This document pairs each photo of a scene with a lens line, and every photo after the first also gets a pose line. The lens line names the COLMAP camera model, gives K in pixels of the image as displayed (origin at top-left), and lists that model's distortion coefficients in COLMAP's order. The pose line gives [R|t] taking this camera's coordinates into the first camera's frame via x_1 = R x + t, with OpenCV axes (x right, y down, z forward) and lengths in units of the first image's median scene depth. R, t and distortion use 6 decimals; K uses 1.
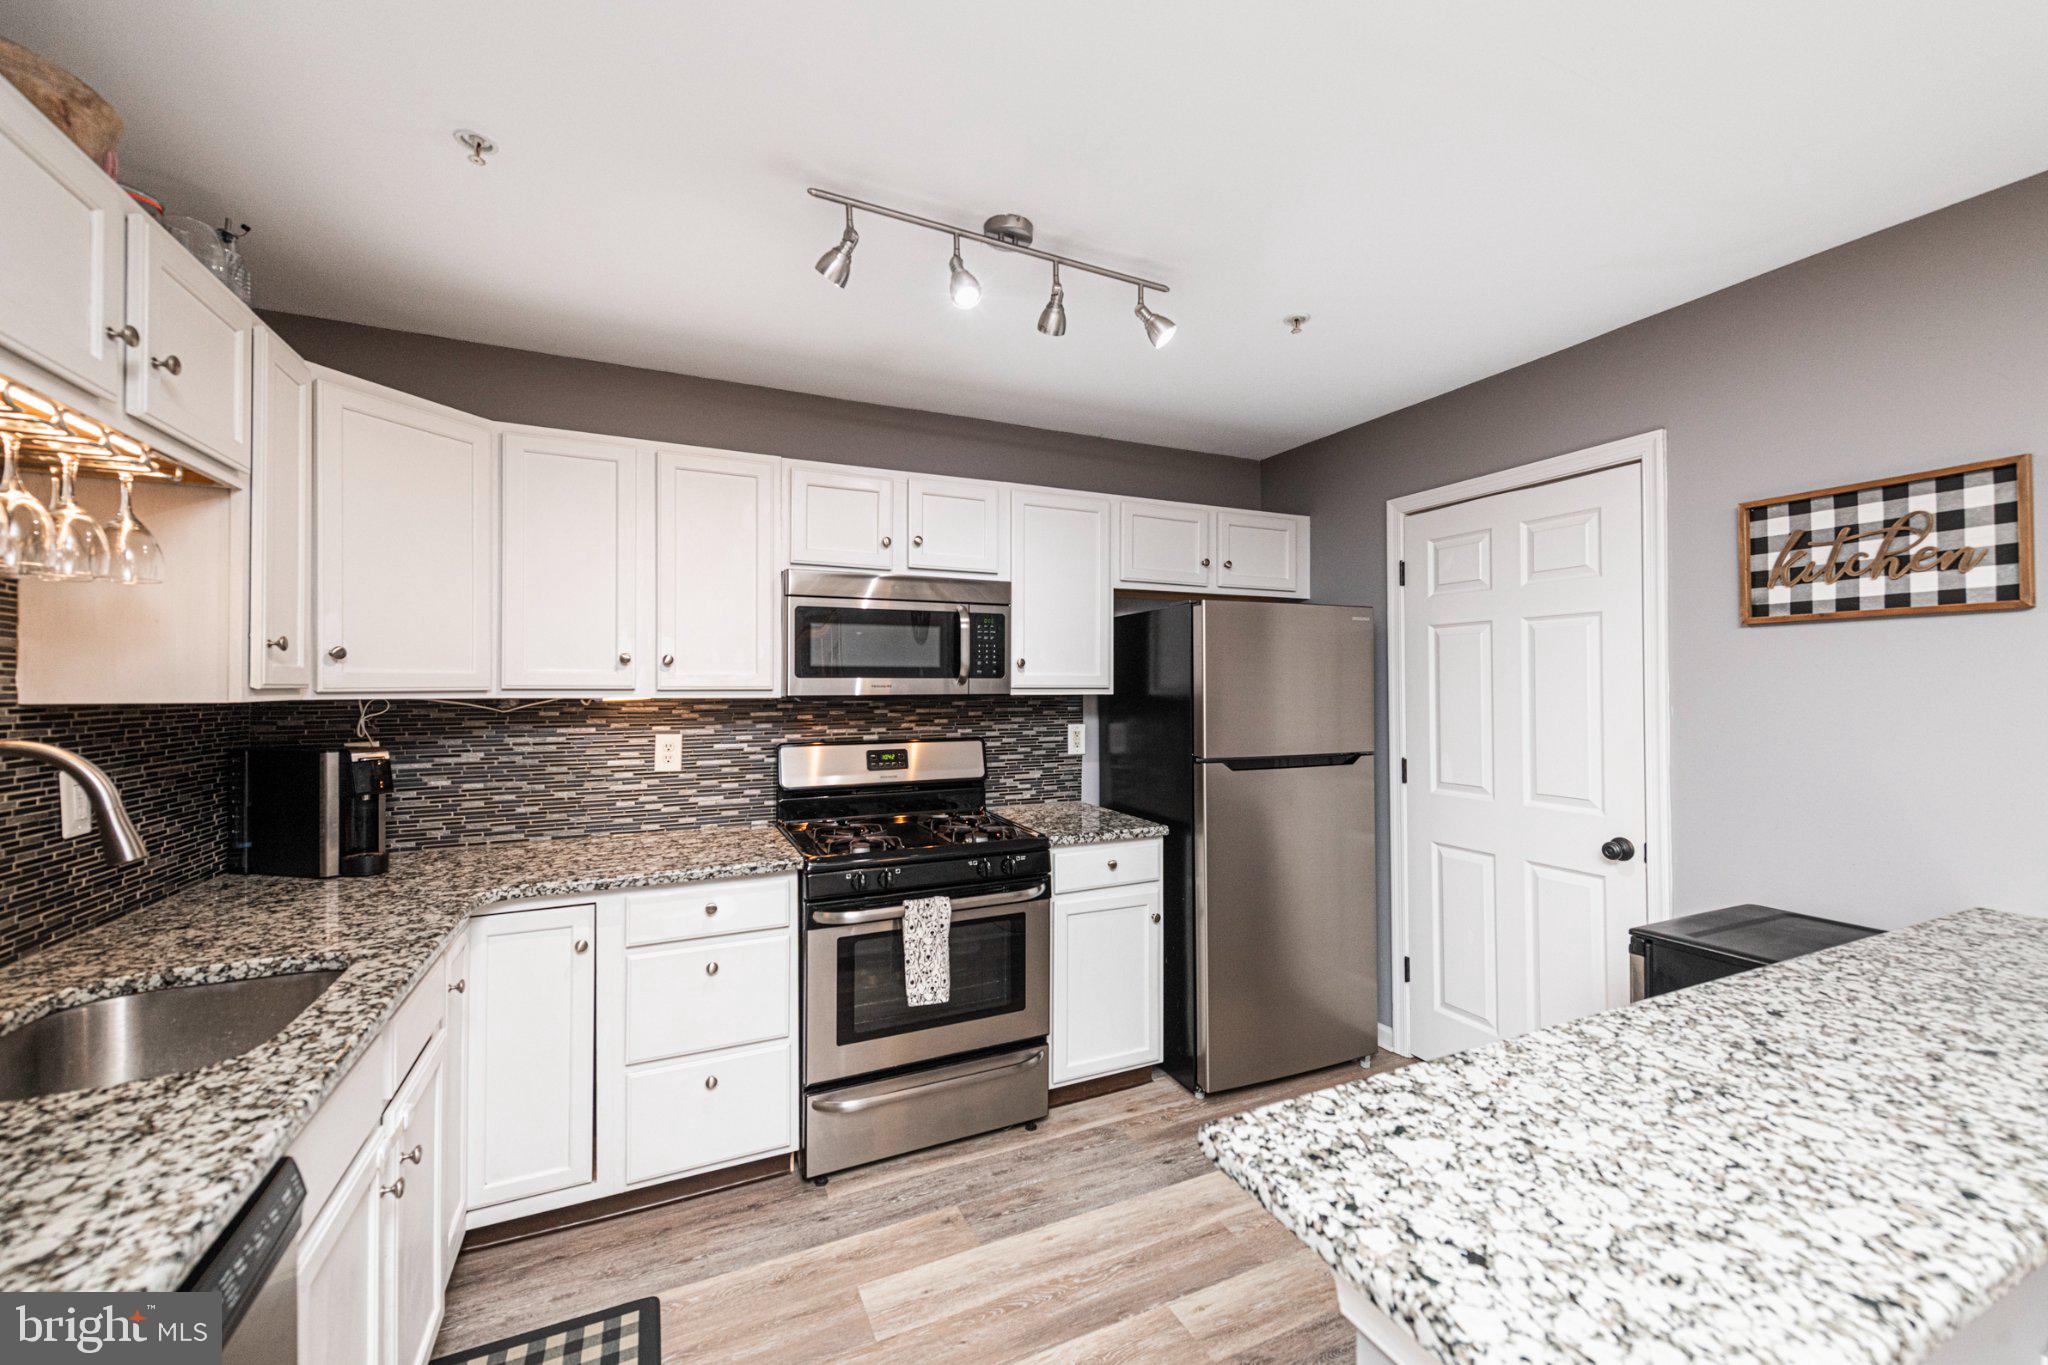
lens RADIAL K [[806.2, 0, 1036.3], [0, 806.2, 679.7], [0, 0, 1]] dist [0.006843, -0.000371]
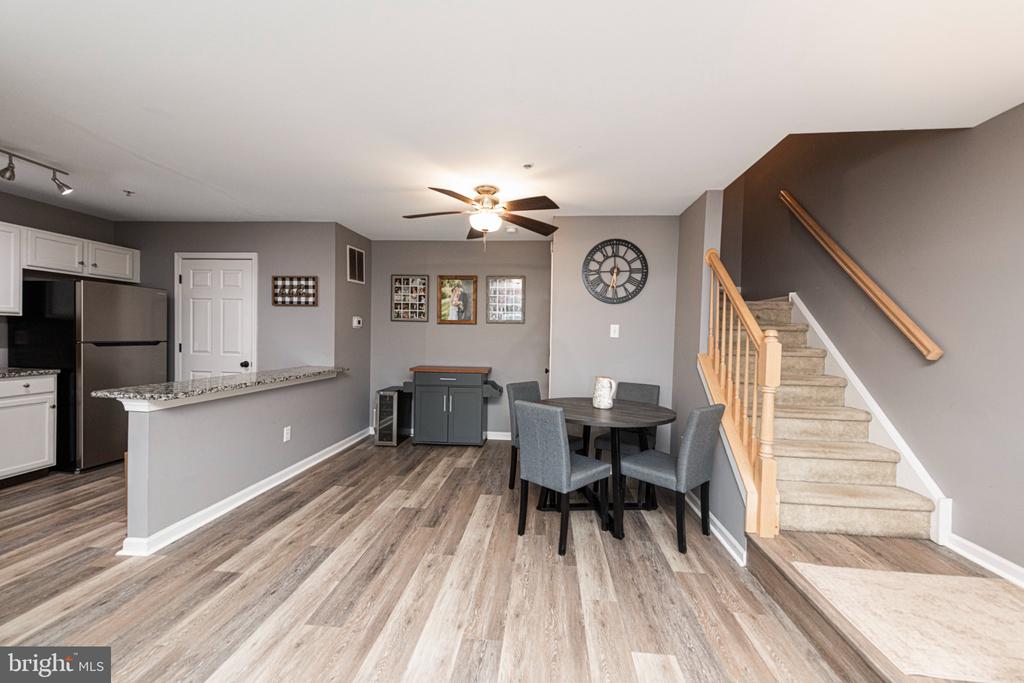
lens RADIAL K [[397.3, 0, 512.0], [0, 397.3, 341.5], [0, 0, 1]] dist [0.013817, -0.003862]
pose [[0.499765, -0.001396, 0.866160, -0.270207], [-0.028470, 0.999432, 0.018037, 0.042754], [-0.865693, -0.033674, 0.499442, -1.041602]]
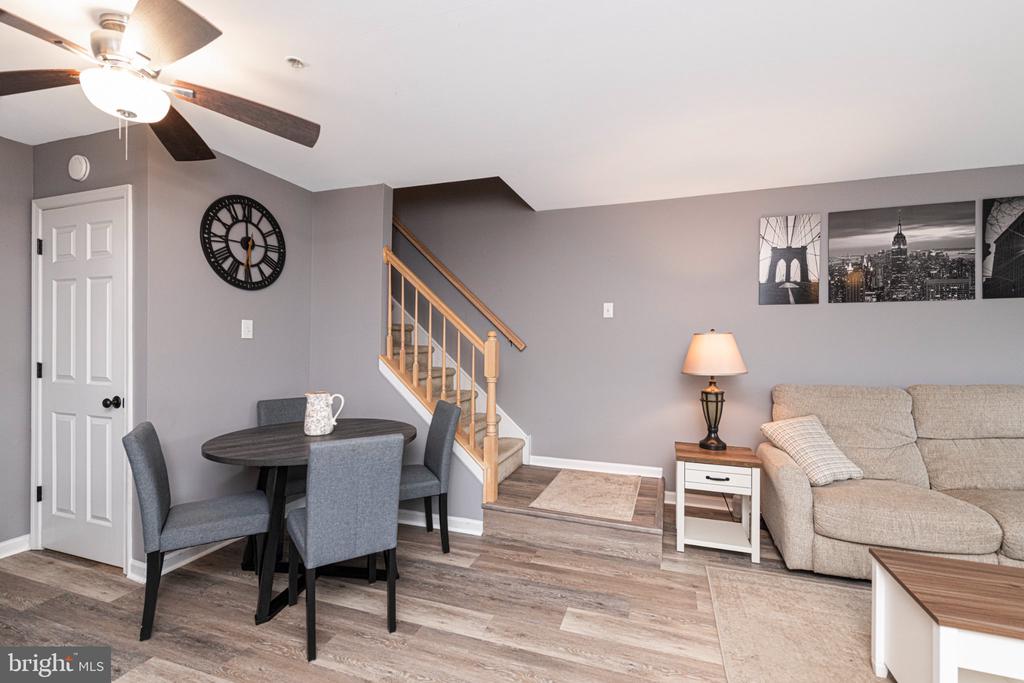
lens RADIAL K [[446.7, 0, 512.0], [0, 446.7, 341.5], [0, 0, 1]] dist [0.012476, -0.006273]
pose [[-0.718822, -0.002251, 0.695191, -0.068404], [-0.009594, 0.999932, -0.006683, 0.054699], [-0.695128, -0.011474, -0.718794, -0.134405]]
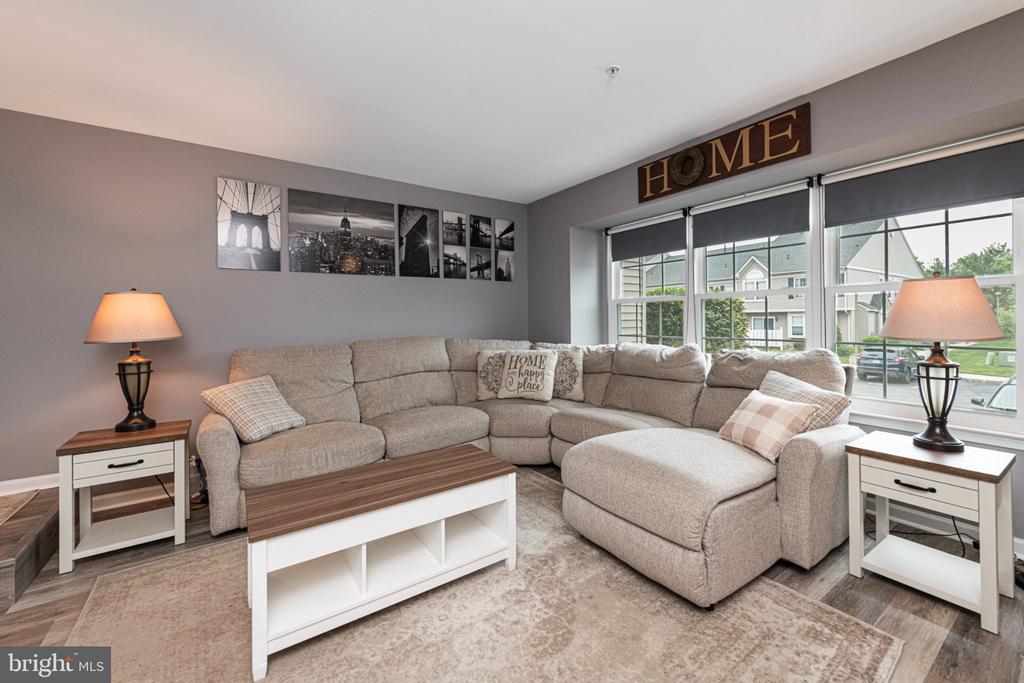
lens RADIAL K [[415.9, 0, 536.1], [0, 415.9, 319.7], [0, 0, 1]] dist [0.016835, -0.005221]
pose [[-0.981150, 0.013921, -0.192744, -0.366762], [0.015487, 0.999858, -0.006620, 0.105659], [0.192625, -0.009480, -0.981227, -0.278585]]
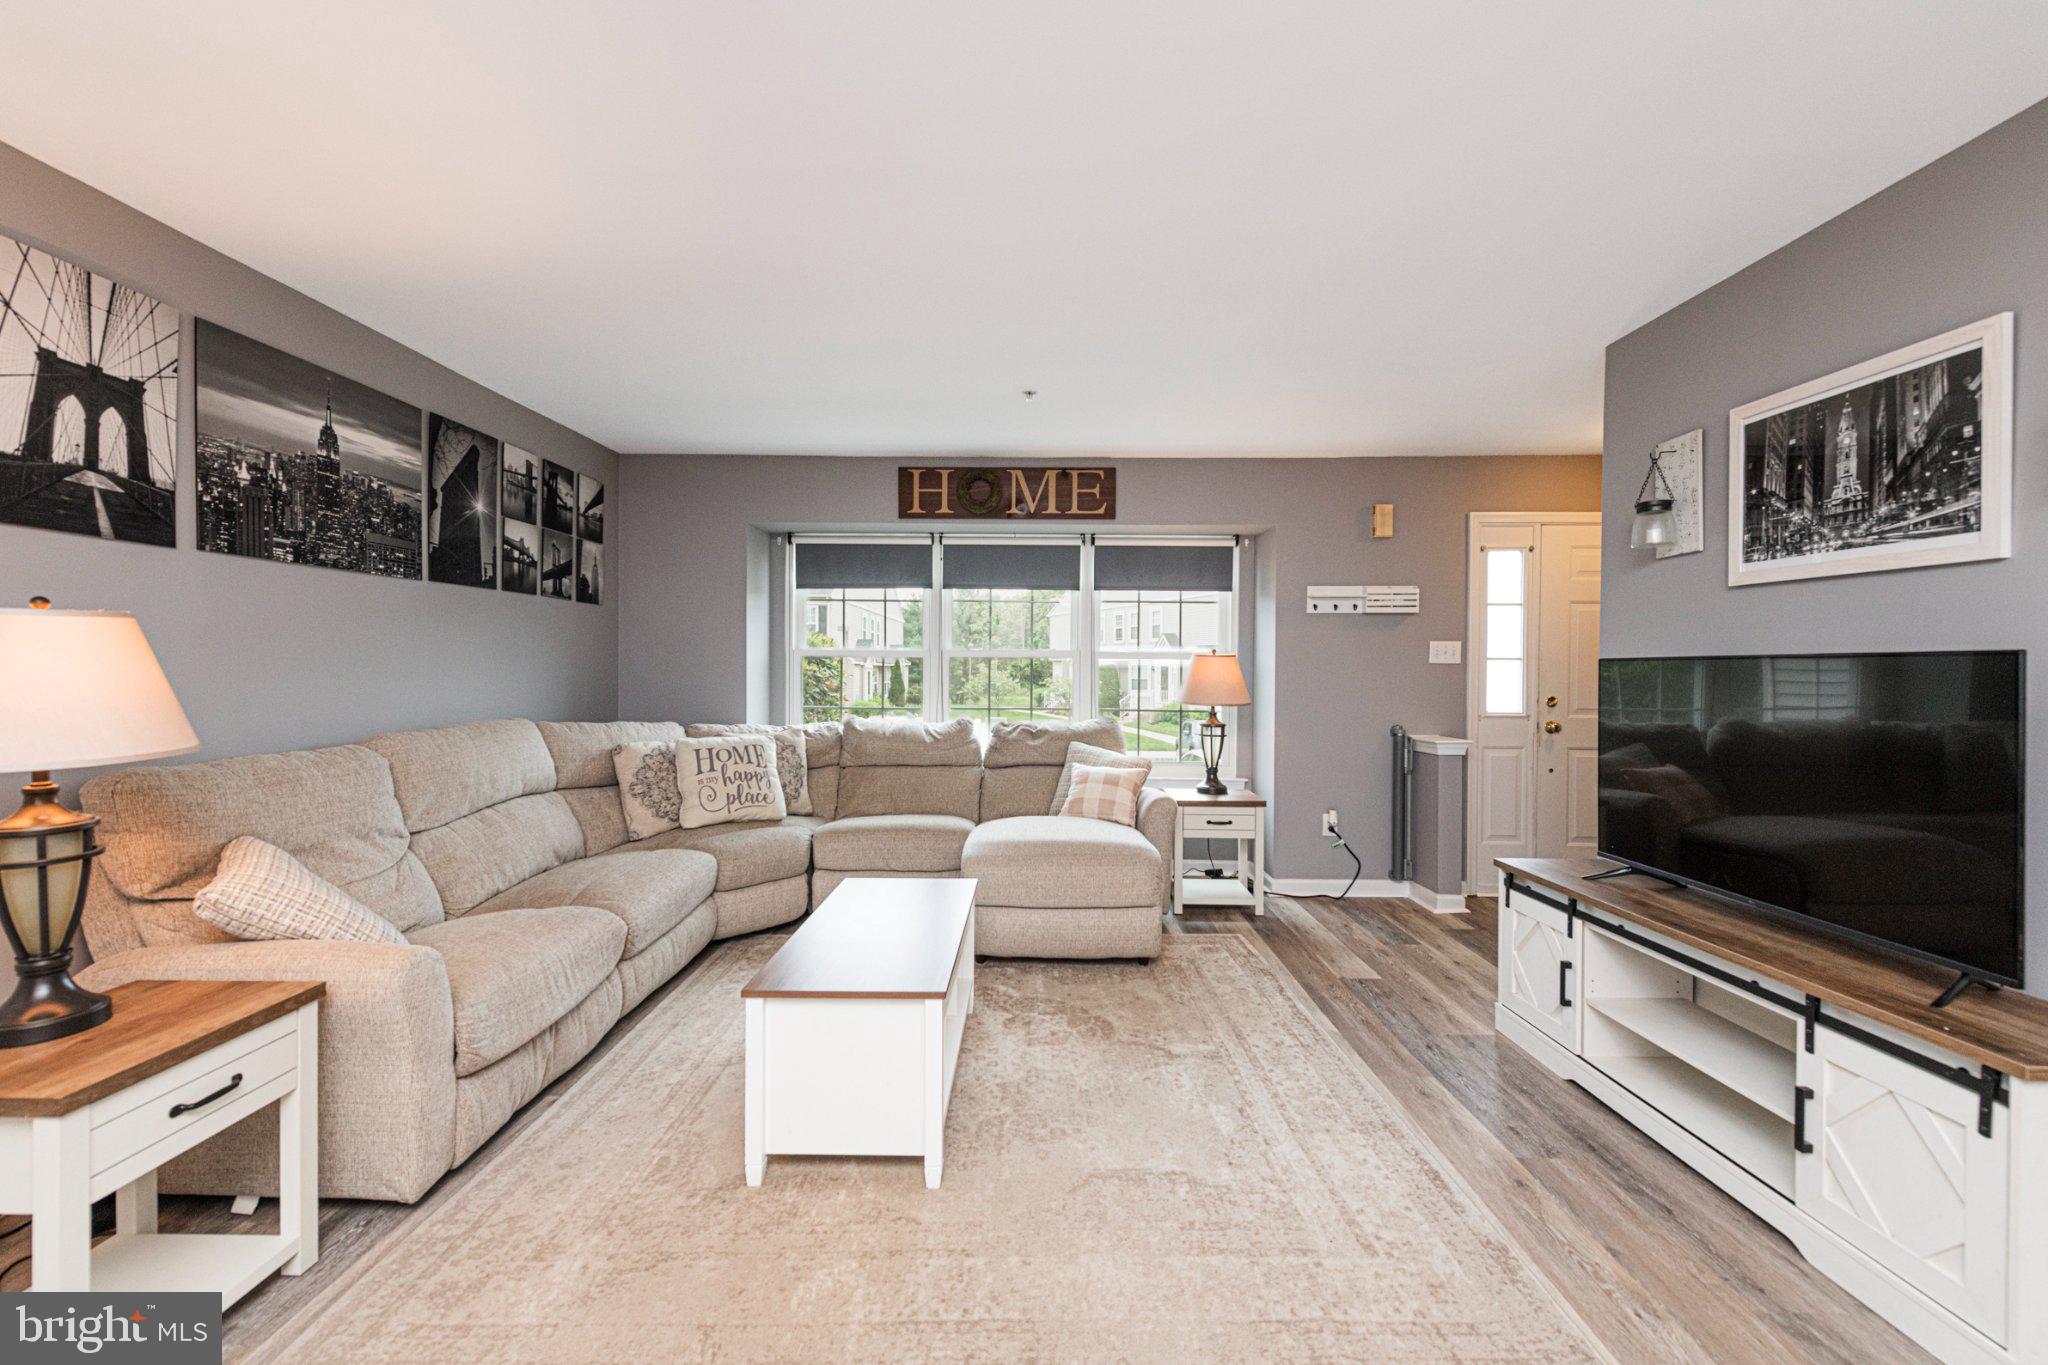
lens RADIAL K [[809.0, 0, 1021.2], [0, 809.0, 677.3], [0, 0, 1]] dist [0.015023, -0.004522]
pose [[-0.436117, 0.009581, -0.899839, 0.698502], [0.002478, 0.999952, 0.009446, 0.064511], [0.899887, 0.001889, -0.436120, -0.511201]]
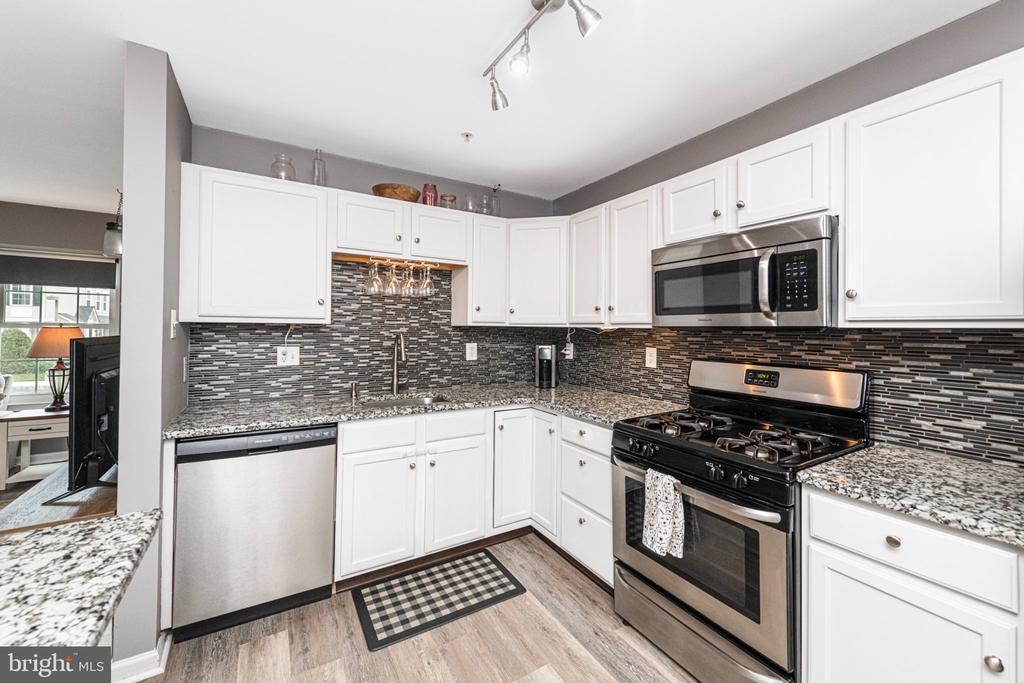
lens RADIAL K [[403.5, 0, 517.4], [0, 403.5, 325.2], [0, 0, 1]] dist [0.011441, -0.003538]
pose [[0.113158, -0.004257, -0.993568, 0.562600], [-0.002023, 0.999988, -0.004515, 0.025377], [0.993575, 0.002521, 0.113148, 0.733274]]
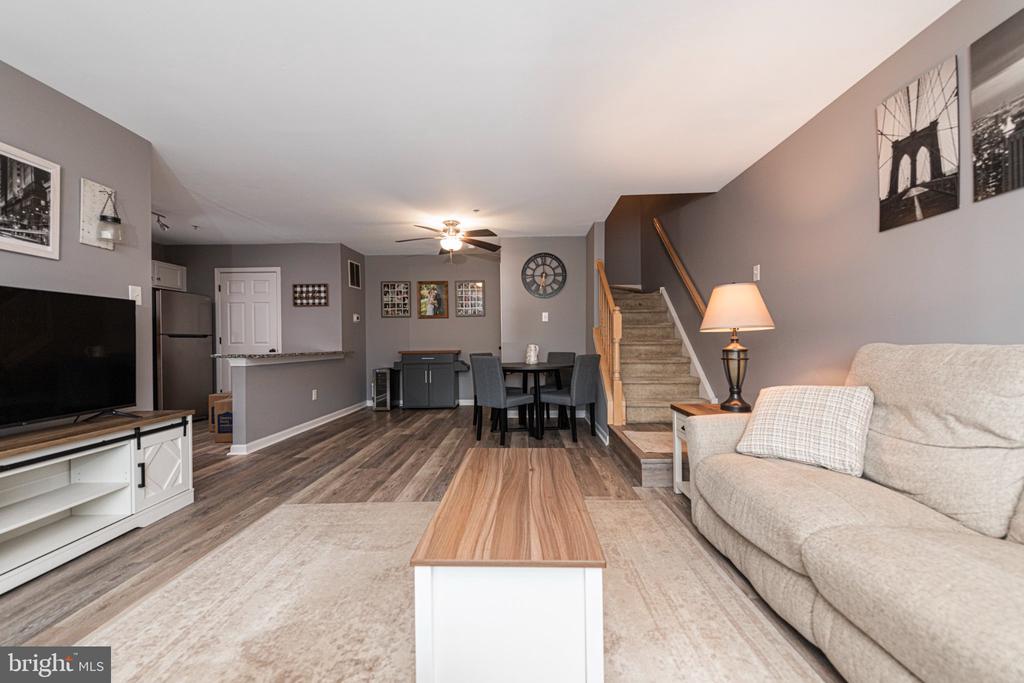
lens RADIAL K [[397.3, 0, 512.0], [0, 397.3, 341.5], [0, 0, 1]] dist [0.013817, -0.003862]
pose [[0.446881, -0.001919, 0.894591, -0.856700], [0.002593, 0.999996, 0.000850, 0.167072], [-0.894590, 0.001940, 0.446884, -1.484852]]
